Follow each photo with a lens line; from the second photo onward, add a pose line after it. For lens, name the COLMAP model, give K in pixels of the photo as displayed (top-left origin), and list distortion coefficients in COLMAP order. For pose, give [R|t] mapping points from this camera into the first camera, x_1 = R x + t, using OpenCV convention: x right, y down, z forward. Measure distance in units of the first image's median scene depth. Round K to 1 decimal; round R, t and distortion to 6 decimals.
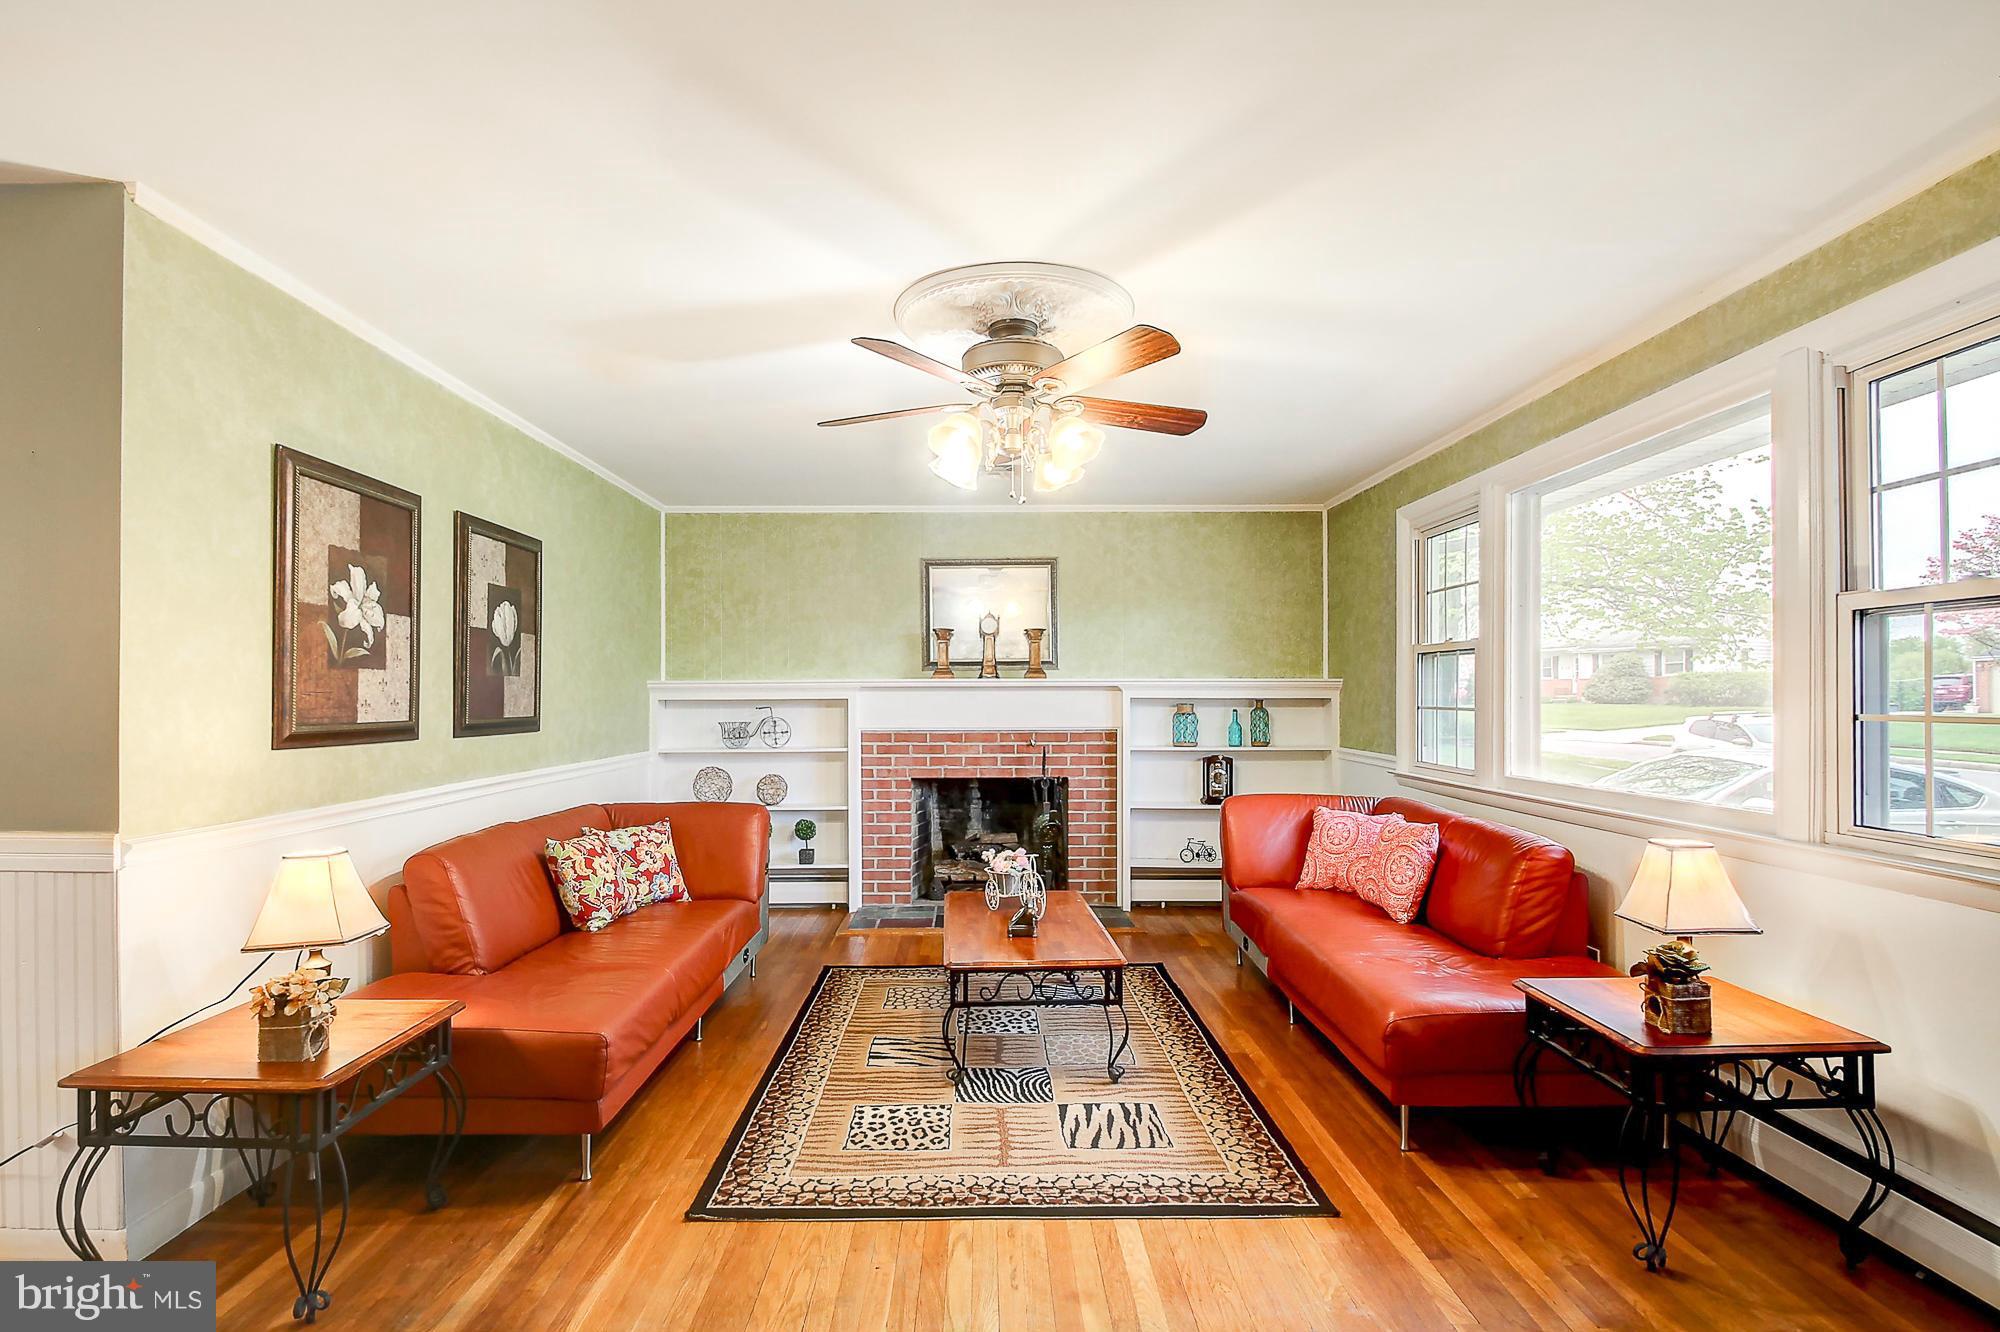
lens RADIAL K [[983.2, 0, 956.0], [0, 983.2, 689.8], [0, 0, 1]] dist [0.000404, -0.006452]
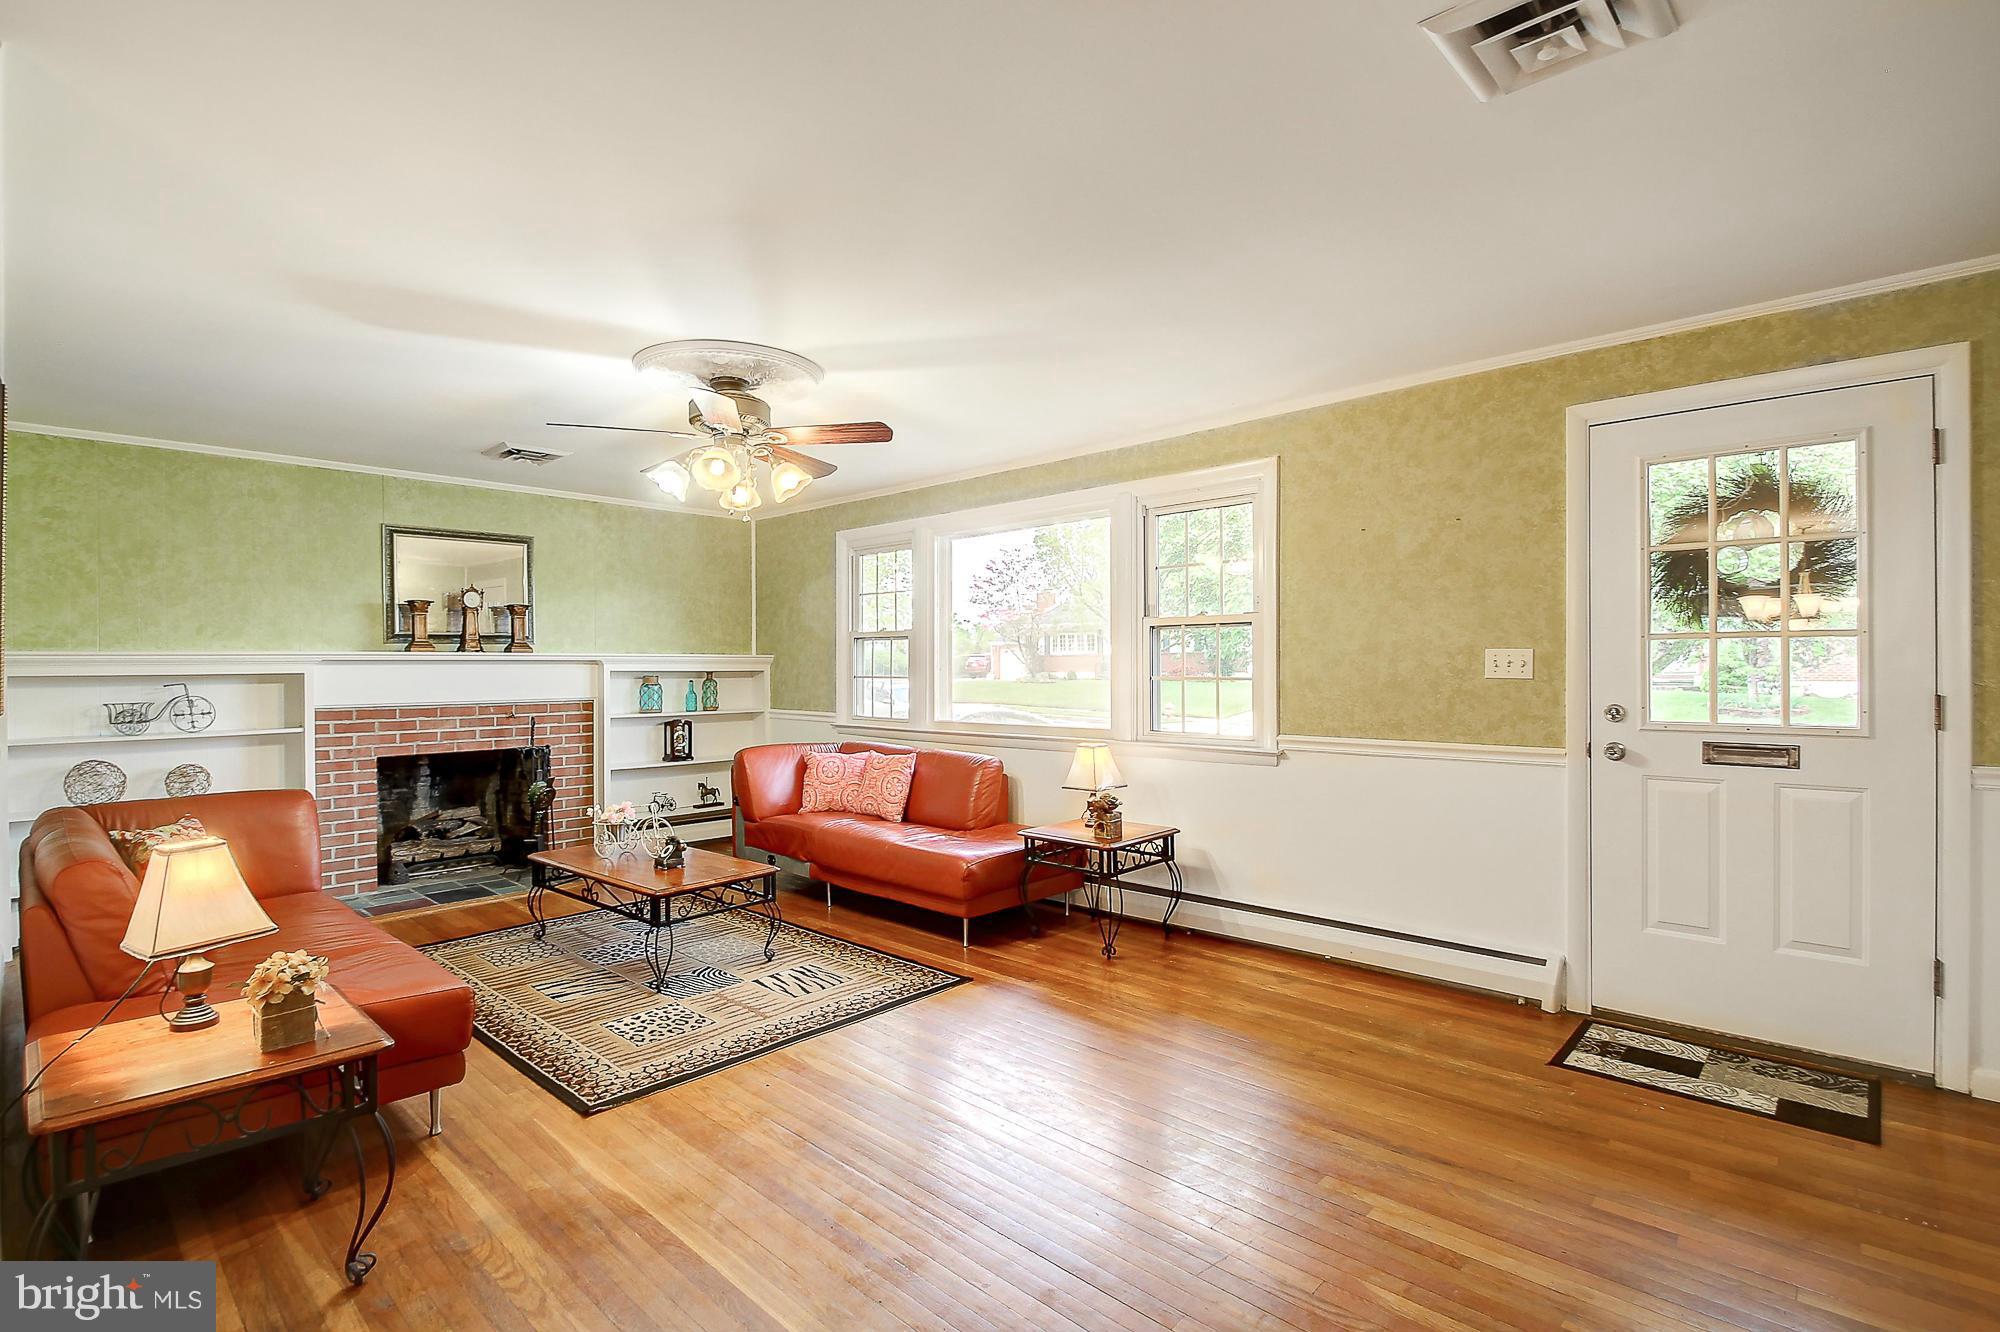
lens RADIAL K [[963.2, 0, 981.7], [0, 963.2, 666.8], [0, 0, 1]] dist [0.003732, -0.004259]
pose [[0.687326, -0.000981, 0.726349, -0.560059], [-0.001770, 0.999994, 0.003026, -0.000968], [-0.726347, -0.003365, 0.687320, -0.093962]]
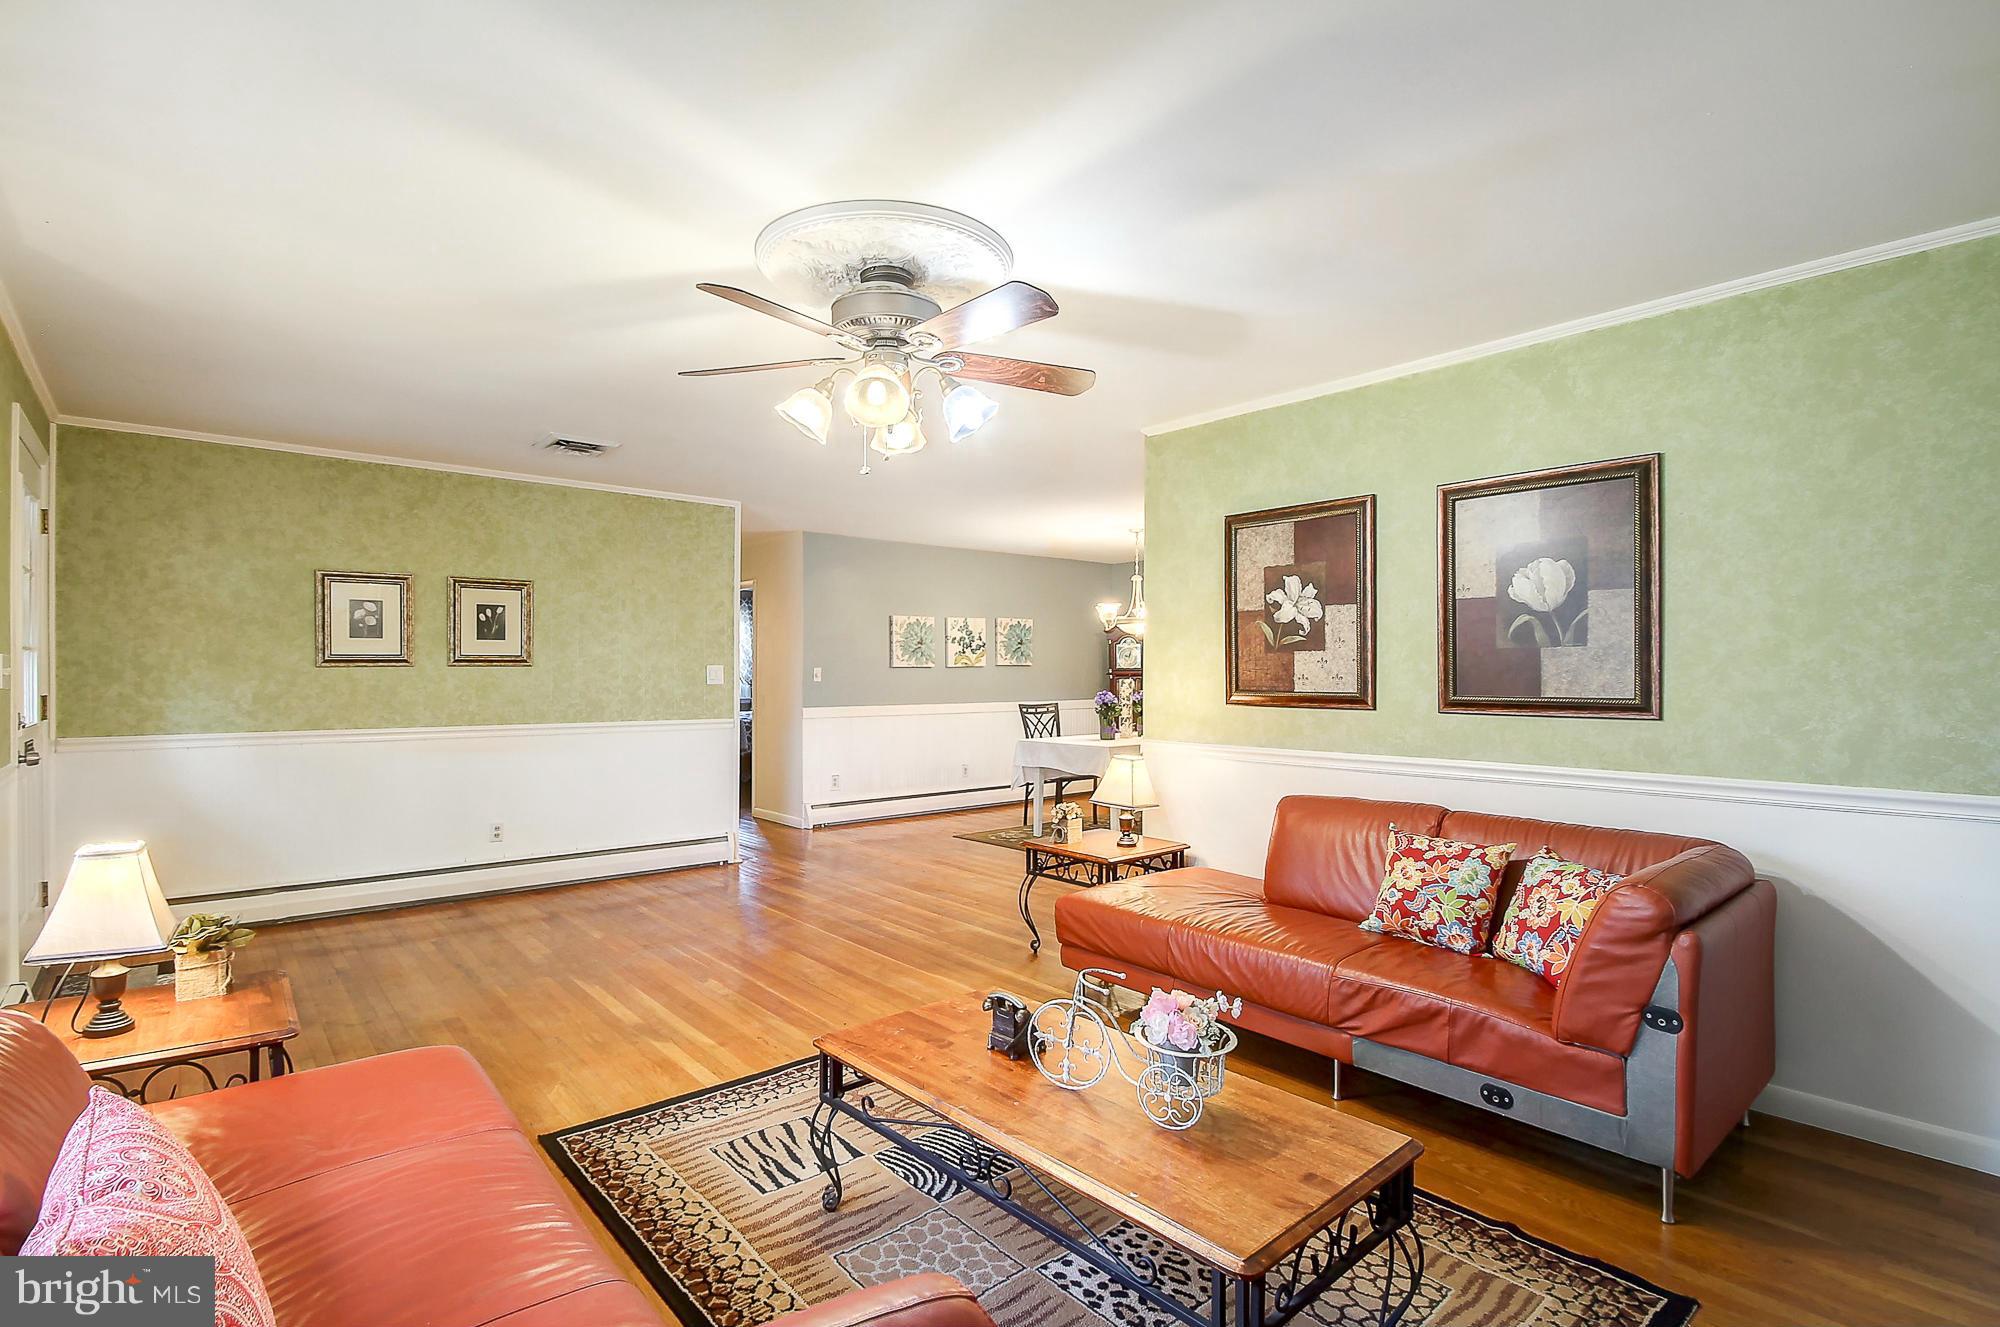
lens RADIAL K [[963.2, 0, 989.3], [0, 963.2, 670.7], [0, 0, 1]] dist [0.003732, -0.004259]
pose [[-0.751592, 0.001248, -0.659627, 0.518219], [0.007065, 0.999956, -0.006157, 0.009170], [0.659590, -0.009288, -0.751568, 1.543812]]
